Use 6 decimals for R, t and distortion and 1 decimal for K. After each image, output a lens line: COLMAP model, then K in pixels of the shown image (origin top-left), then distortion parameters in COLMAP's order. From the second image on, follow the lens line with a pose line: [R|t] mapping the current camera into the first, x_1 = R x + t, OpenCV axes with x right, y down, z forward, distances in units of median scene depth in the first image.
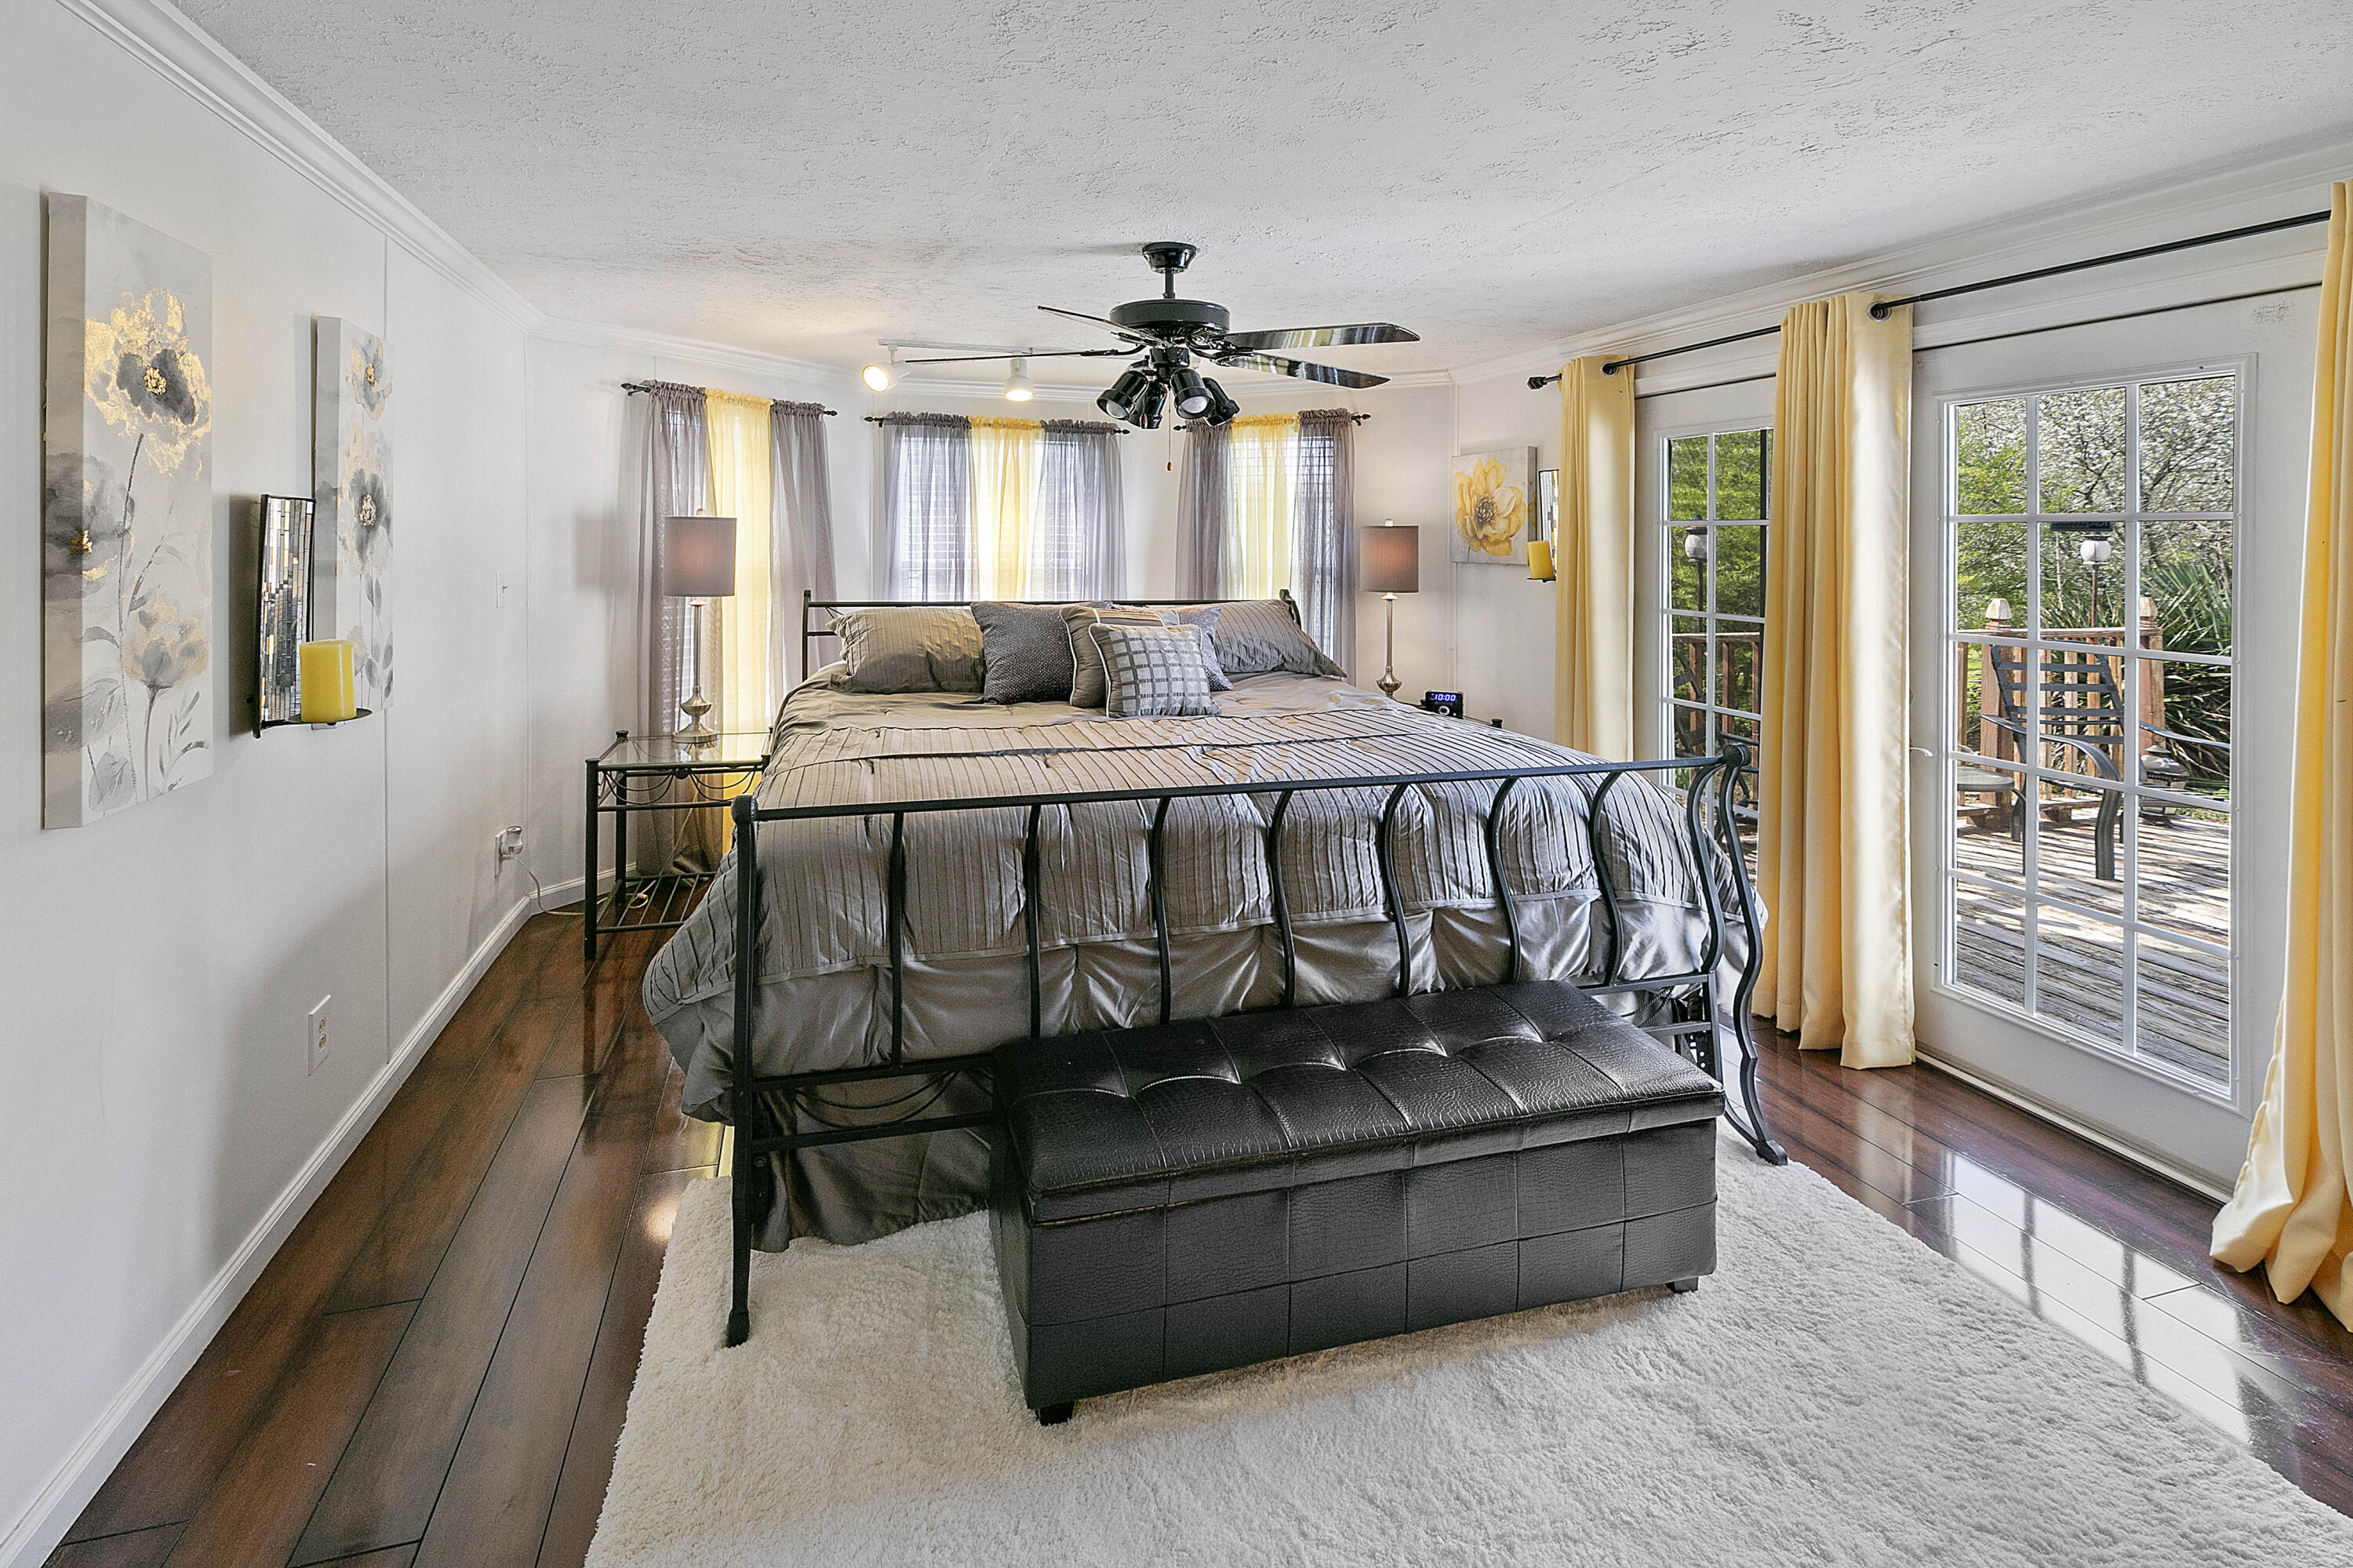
lens RADIAL K [[1072.8, 0, 1183.2], [0, 1072.8, 595.7], [0, 0, 1]] dist [0.002616, 0.000754]
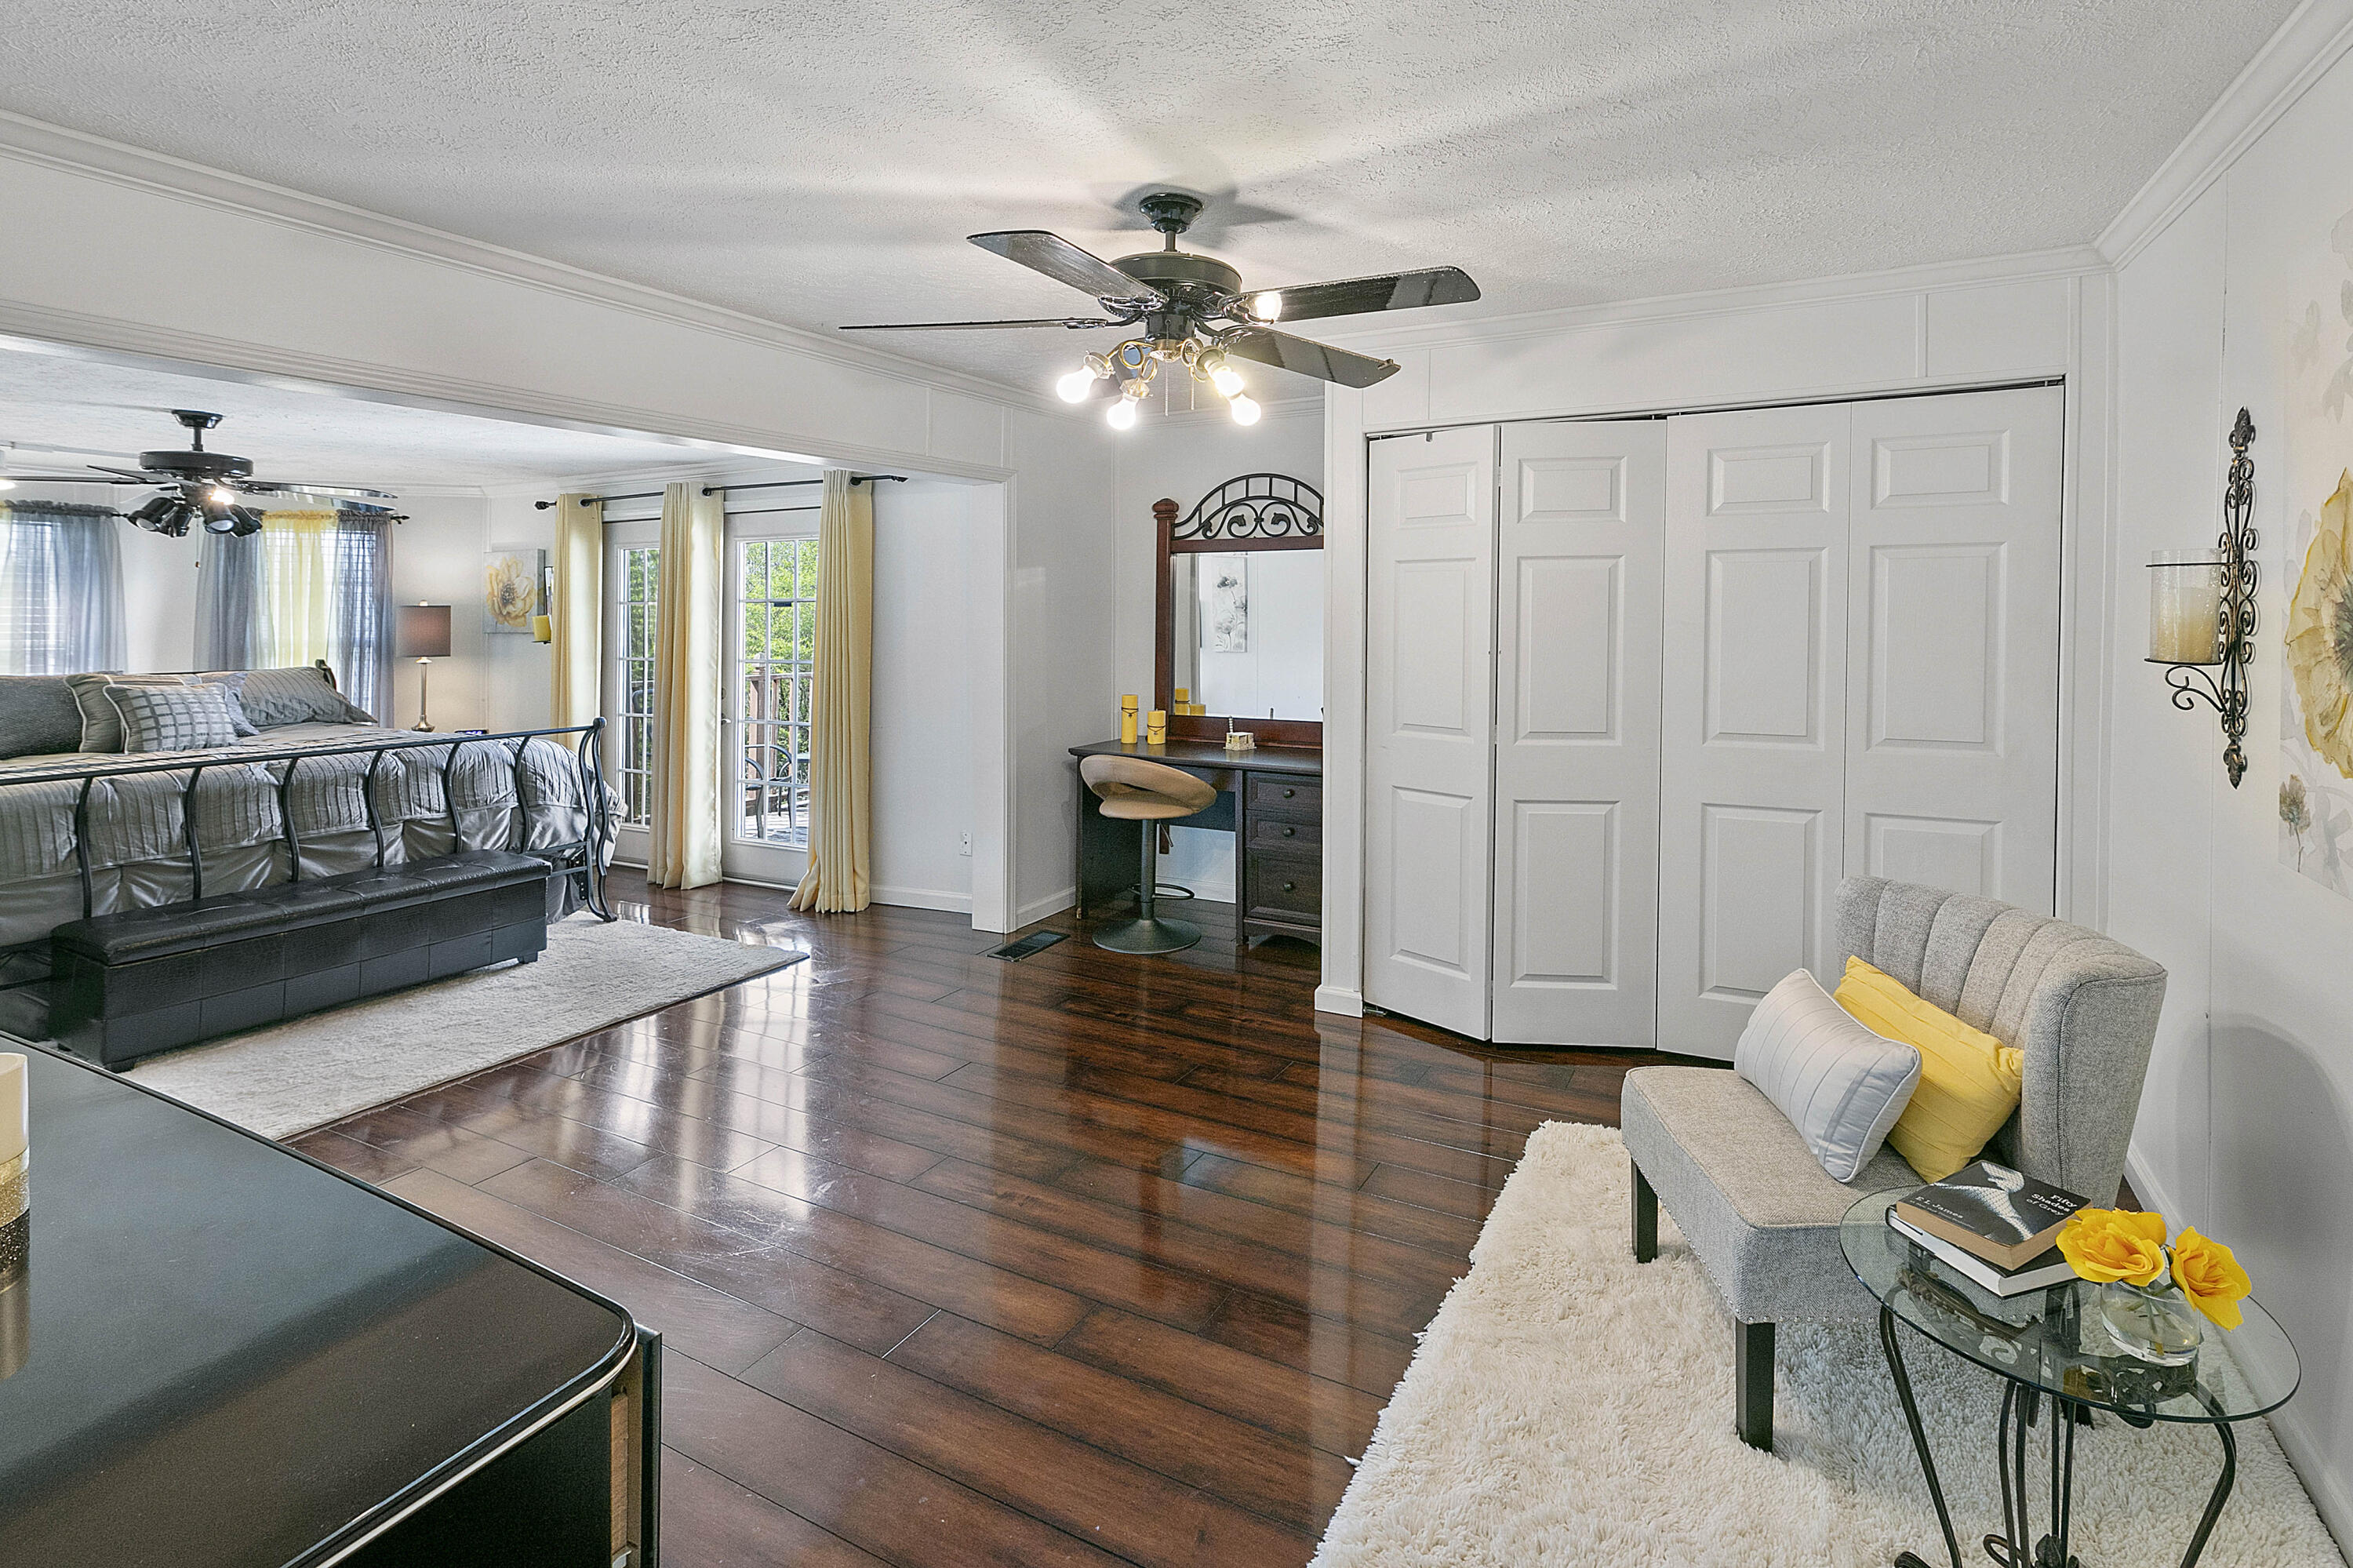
lens RADIAL K [[1072.8, 0, 1183.2], [0, 1072.8, 595.7], [0, 0, 1]] dist [0.002616, 0.000754]
pose [[0.734747, 0.003923, 0.678330, -0.020813], [0.046347, 0.997356, -0.055969, 0.066921], [-0.676757, 0.072562, 0.732622, -1.000802]]
